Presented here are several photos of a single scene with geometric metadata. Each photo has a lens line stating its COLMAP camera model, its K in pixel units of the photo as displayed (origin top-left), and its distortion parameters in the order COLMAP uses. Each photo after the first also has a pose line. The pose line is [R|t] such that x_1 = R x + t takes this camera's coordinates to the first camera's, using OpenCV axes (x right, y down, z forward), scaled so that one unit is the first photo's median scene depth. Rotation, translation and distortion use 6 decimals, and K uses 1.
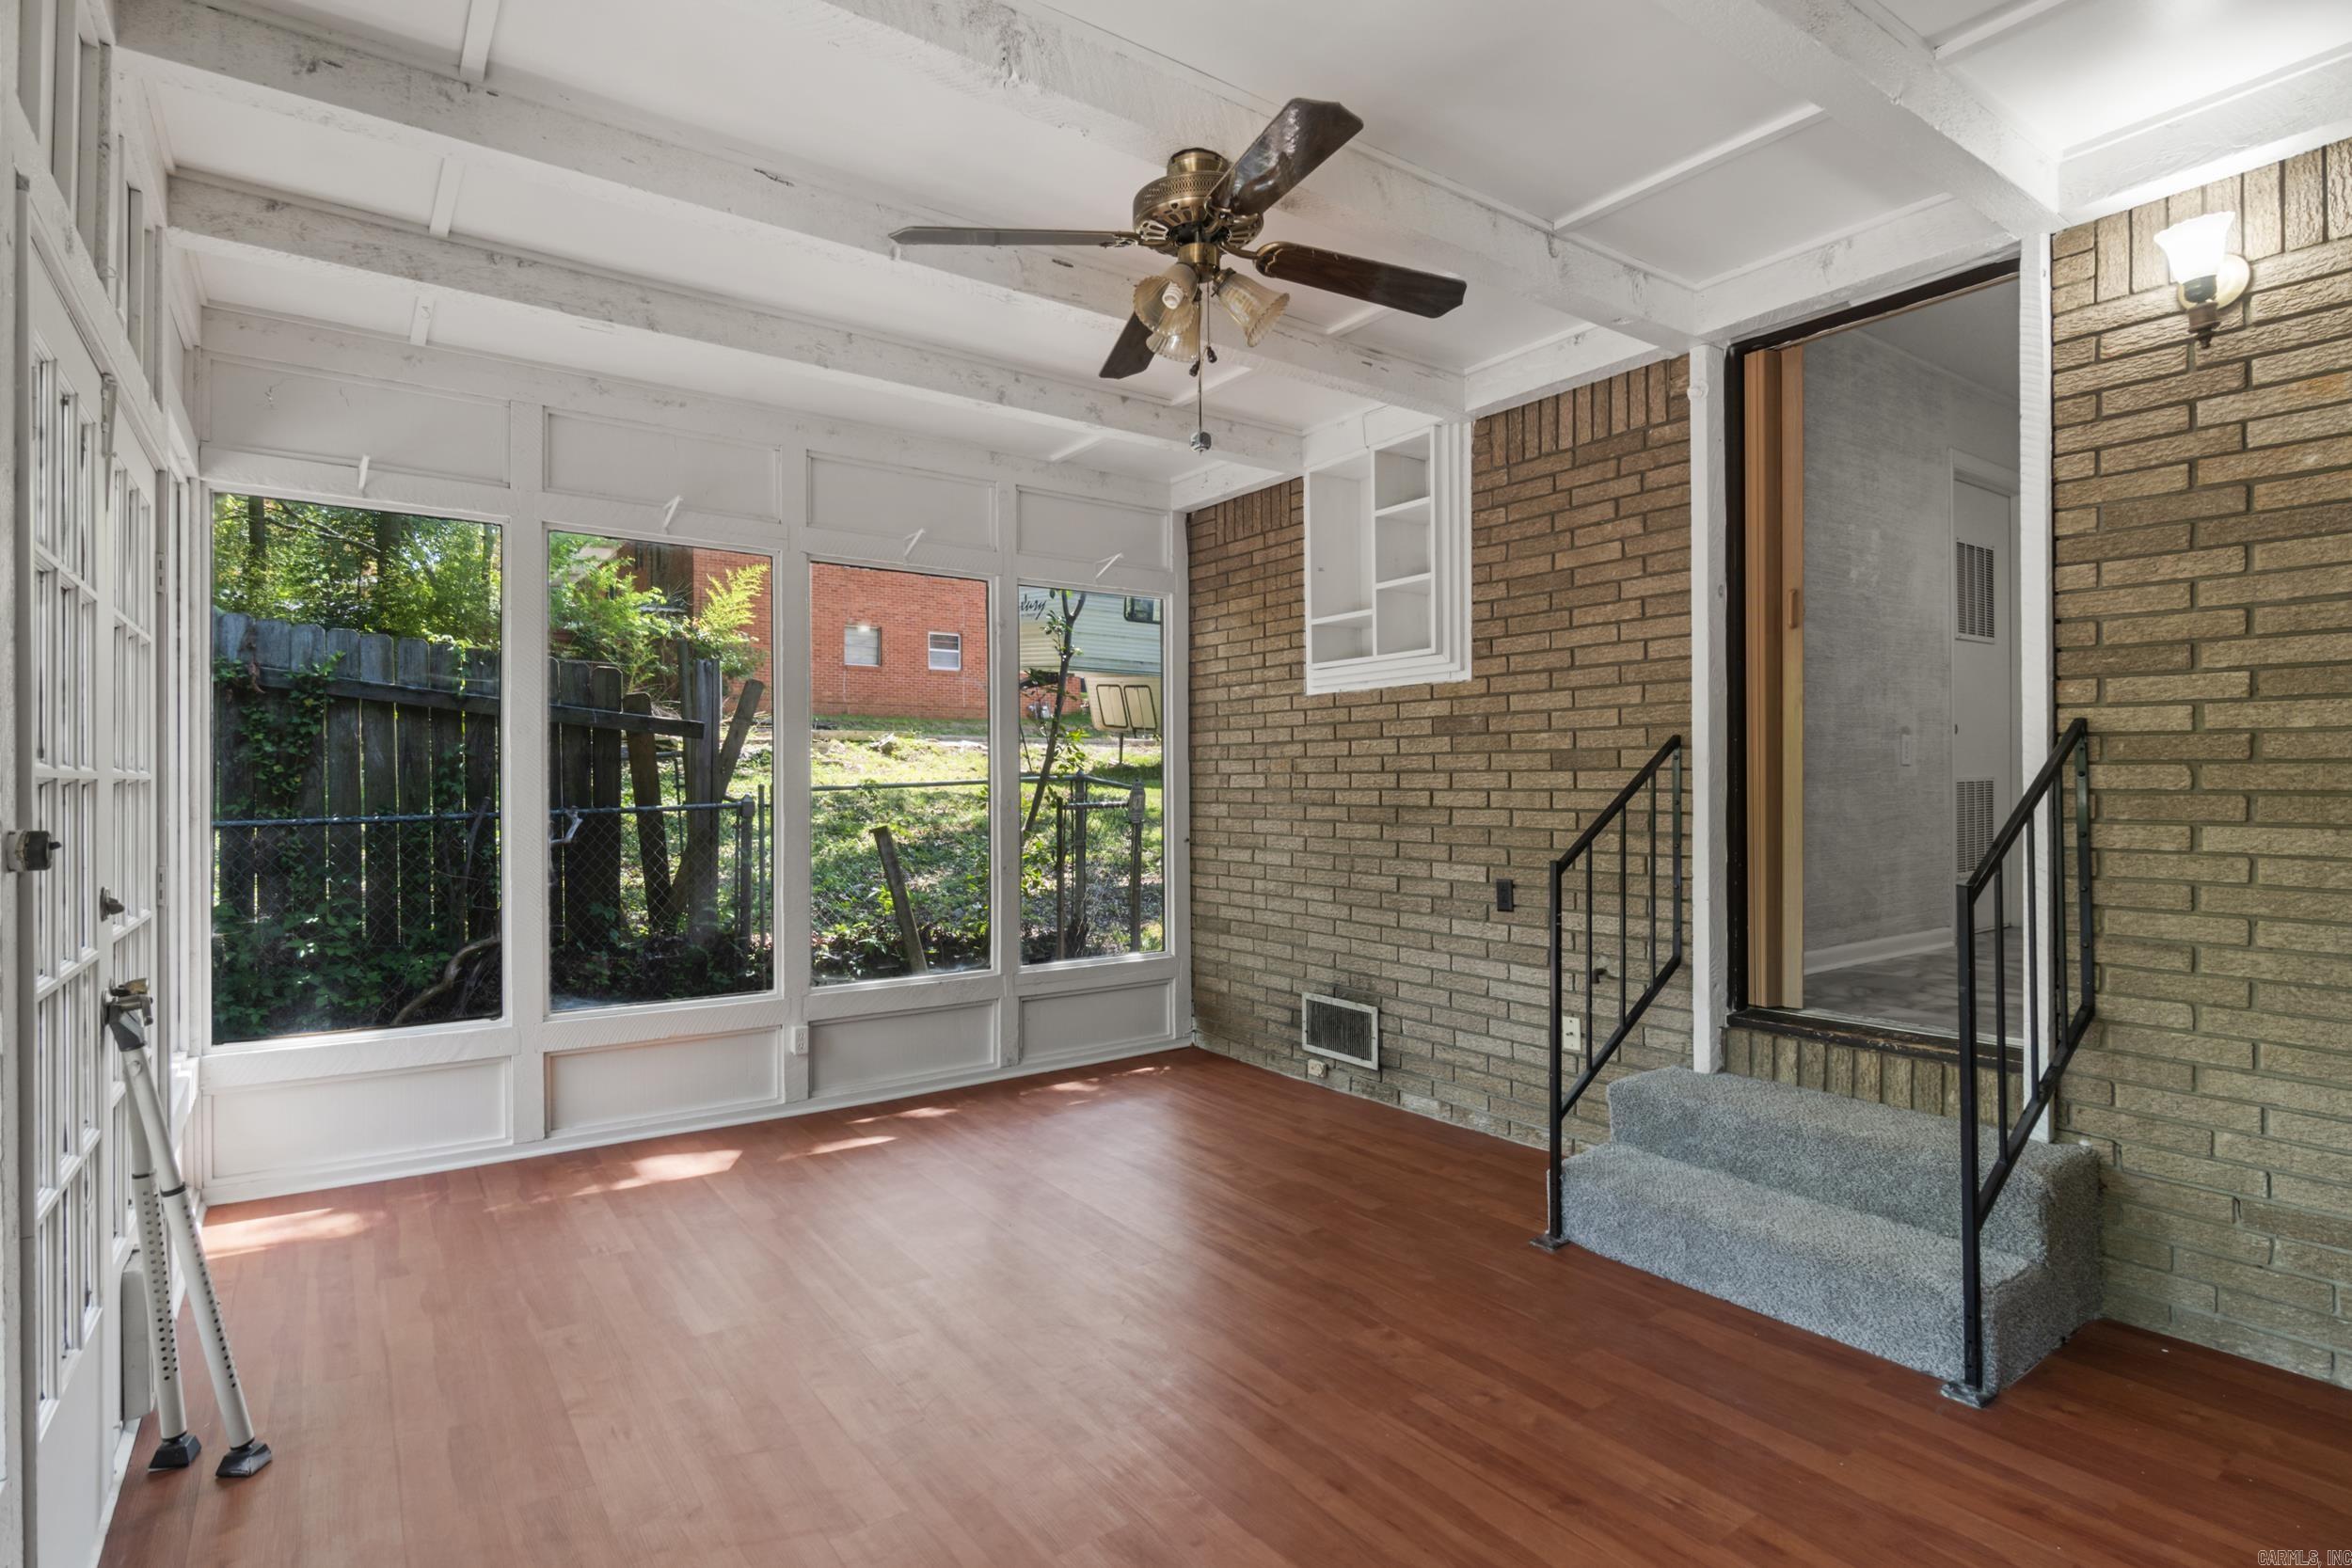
lens RADIAL K [[1185.4, 0, 1152.7], [0, 1185.4, 771.7], [0, 0, 1]] dist [-0.010239, 0.001184]
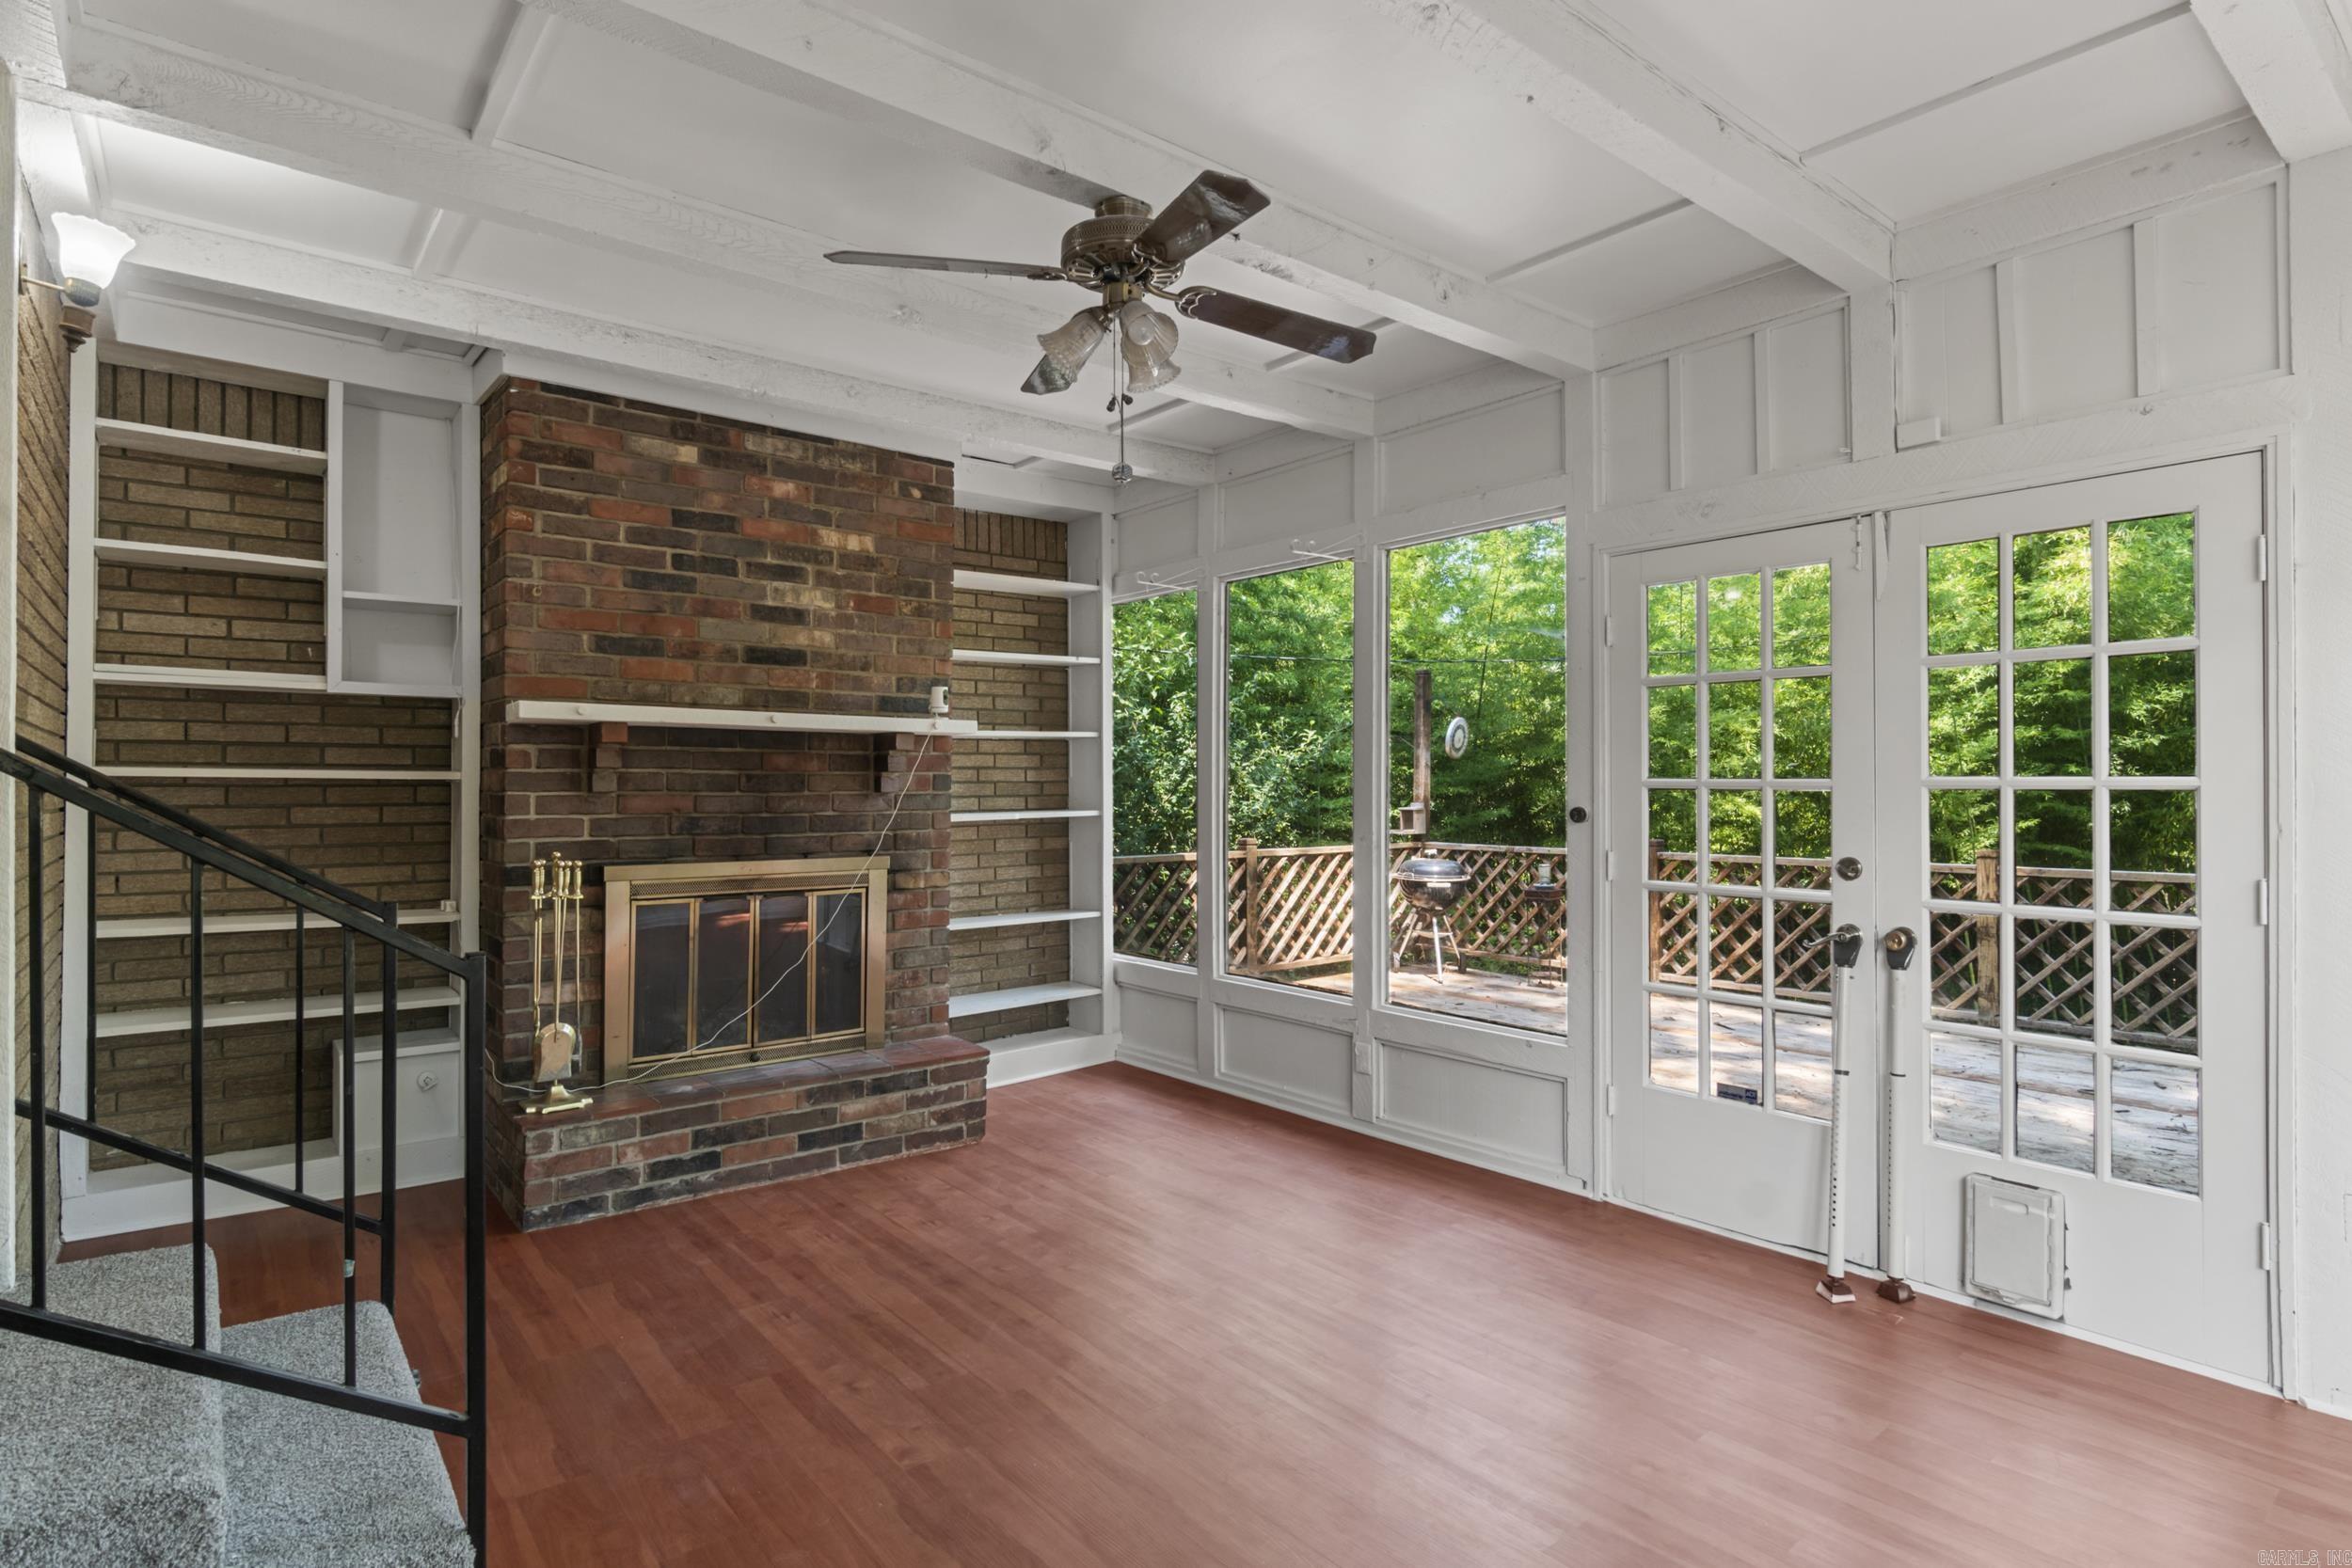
lens RADIAL K [[1185.4, 0, 1152.7], [0, 1185.4, 771.7], [0, 0, 1]] dist [-0.010239, 0.001184]
pose [[-0.998067, 0.007886, -0.061653, 0.079807], [0.008653, 0.999888, -0.012184, 0.001554], [0.061550, -0.012693, -0.998023, 2.046168]]
